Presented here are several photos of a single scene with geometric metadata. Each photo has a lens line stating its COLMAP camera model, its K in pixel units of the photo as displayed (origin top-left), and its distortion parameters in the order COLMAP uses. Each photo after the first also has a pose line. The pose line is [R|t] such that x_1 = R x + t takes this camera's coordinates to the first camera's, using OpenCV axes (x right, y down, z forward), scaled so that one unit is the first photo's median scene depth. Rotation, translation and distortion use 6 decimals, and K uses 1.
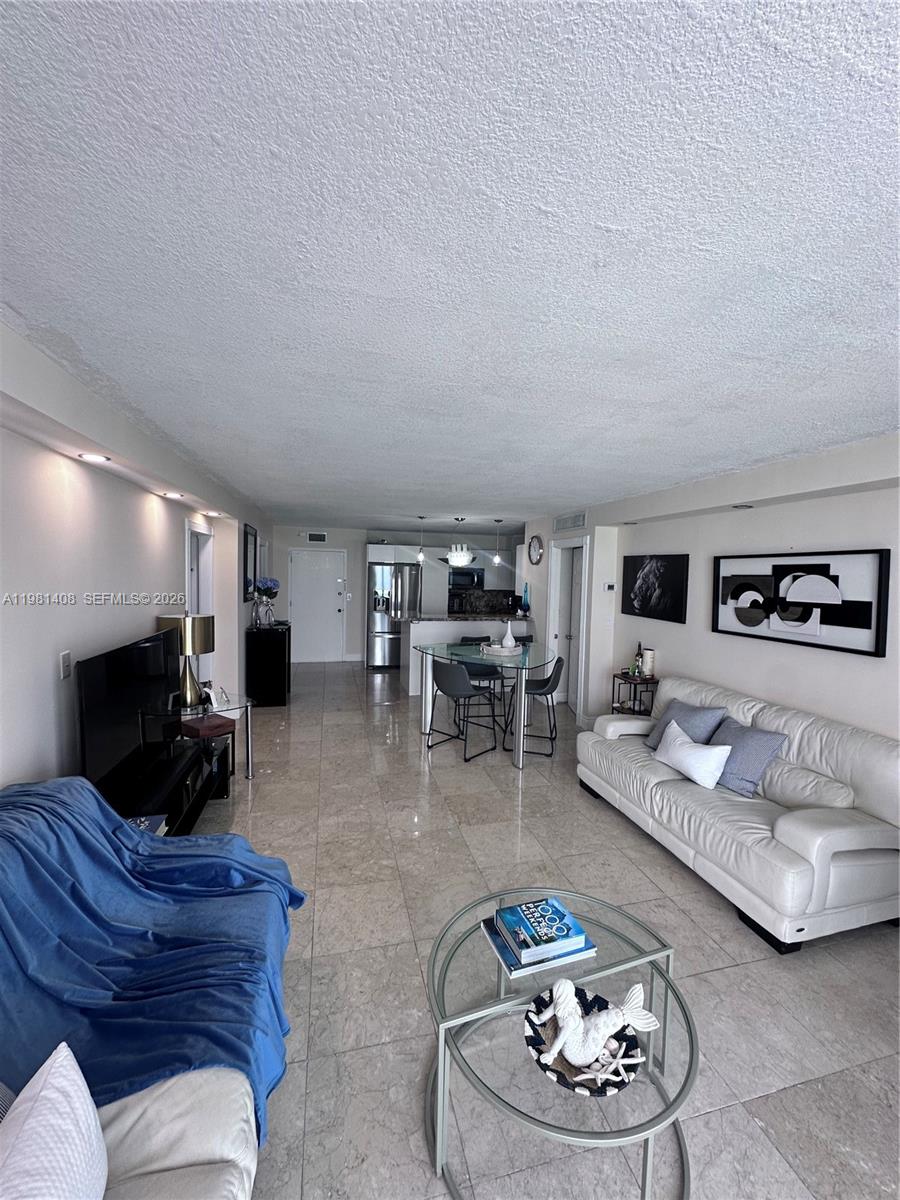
lens RADIAL K [[480.3, 0, 449.9], [0, 480.3, 598.3], [0, 0, 1]] dist [0.005017, -0.001376]
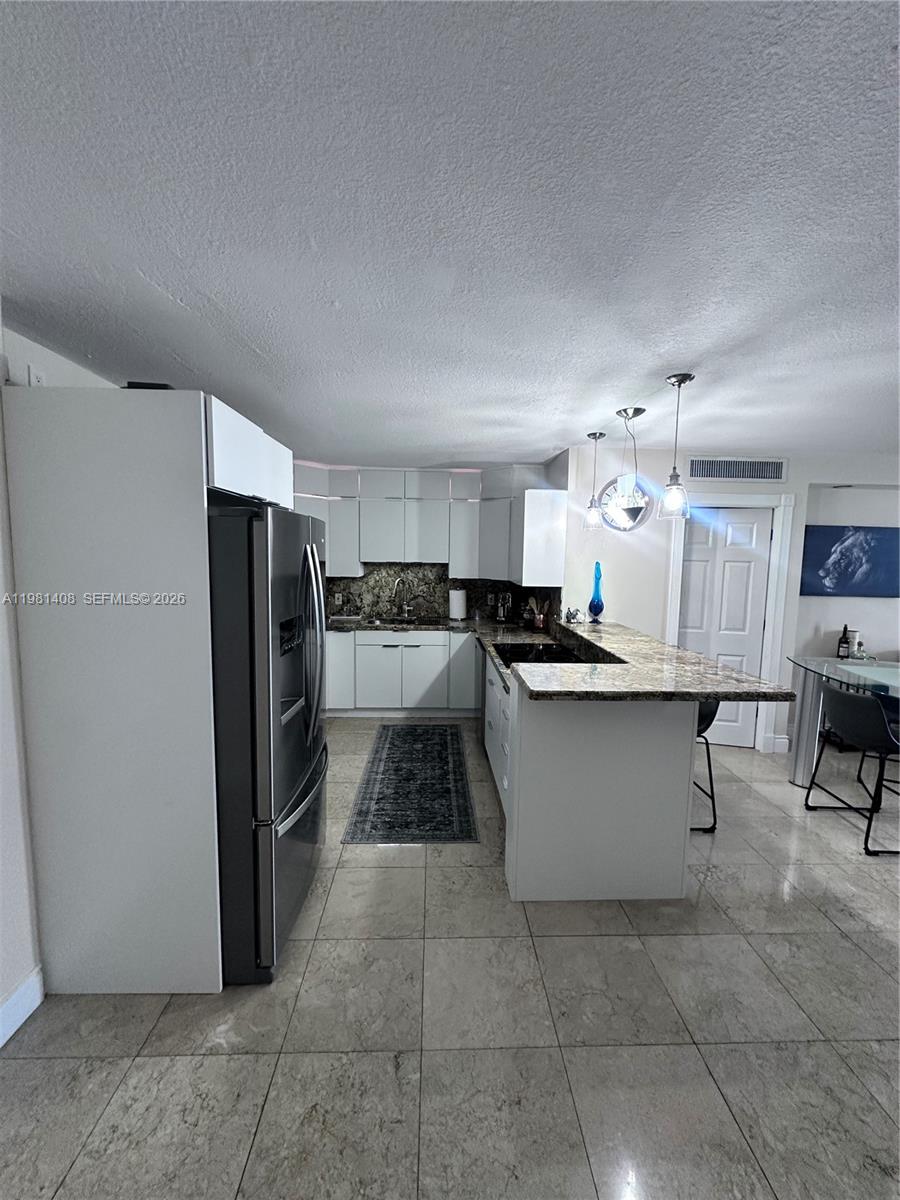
lens RADIAL K [[480.3, 0, 452.4], [0, 480.3, 598.7], [0, 0, 1]] dist [0.005017, -0.001376]
pose [[0.208989, -0.115553, 0.971067, -0.606637], [0.045412, 0.993070, 0.108397, -0.085424], [-0.976863, 0.021445, 0.212788, 1.509165]]
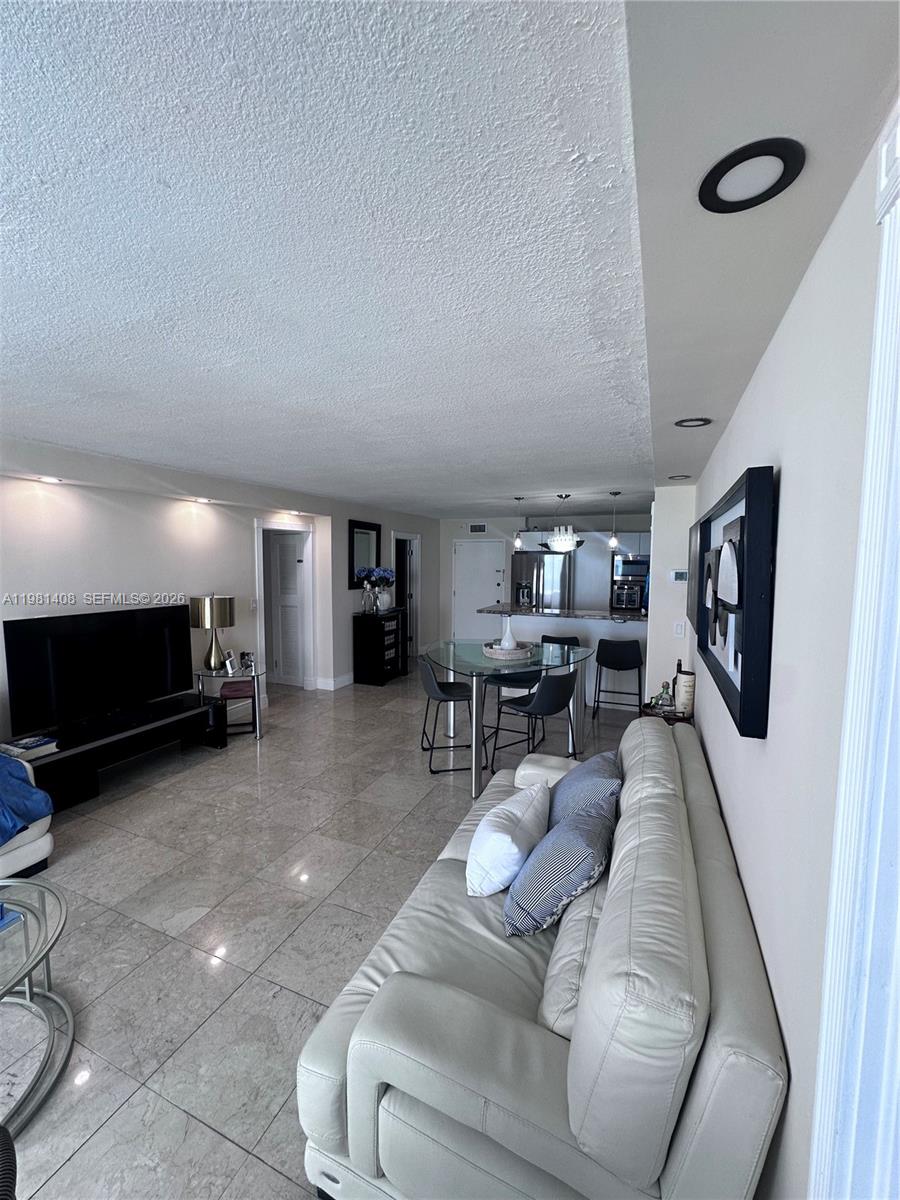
lens RADIAL K [[480.3, 0, 448.8], [0, 480.3, 599.2], [0, 0, 1]] dist [0.005017, -0.001376]
pose [[0.791115, 0.030255, -0.610919, 0.539763], [-0.020803, 0.999529, 0.022561, 0.001442], [0.611314, -0.005139, 0.791371, 0.301299]]
